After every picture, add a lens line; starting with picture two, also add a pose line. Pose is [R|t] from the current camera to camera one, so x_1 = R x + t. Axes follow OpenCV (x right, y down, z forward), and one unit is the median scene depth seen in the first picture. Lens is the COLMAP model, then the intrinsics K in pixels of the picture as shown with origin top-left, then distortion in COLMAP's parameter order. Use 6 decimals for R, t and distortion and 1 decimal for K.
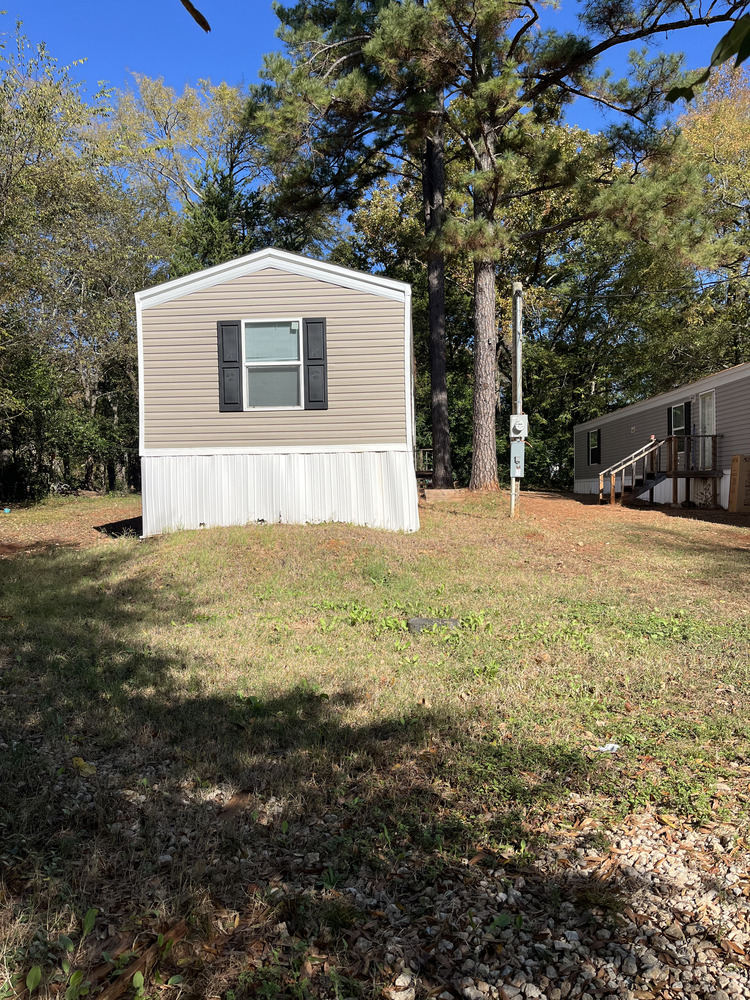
lens RADIAL K [[757.1, 0, 374.5], [0, 757.1, 500.2], [0, 0, 1]] dist [0.034003, -0.010318]
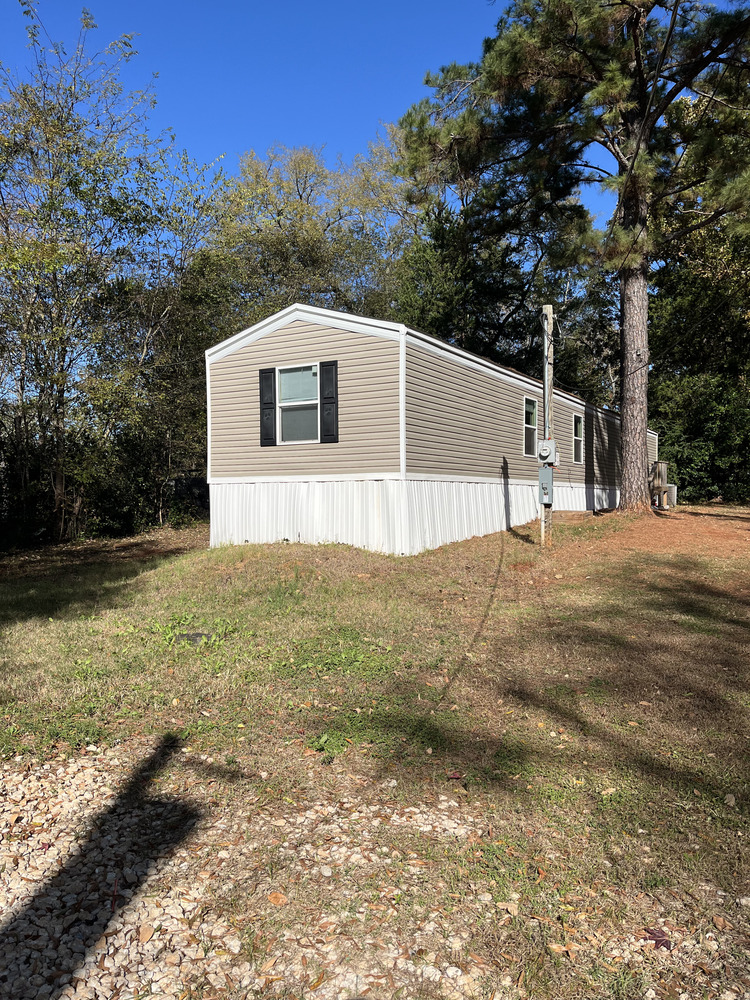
lens RADIAL K [[757.1, 0, 371.6], [0, 757.1, 499.1], [0, 0, 1]] dist [0.034003, -0.010318]
pose [[0.895708, 0.010838, -0.444510, 0.475712], [-0.015312, 0.999862, -0.006475, -0.029967], [0.444379, 0.012606, 0.895750, 0.026112]]
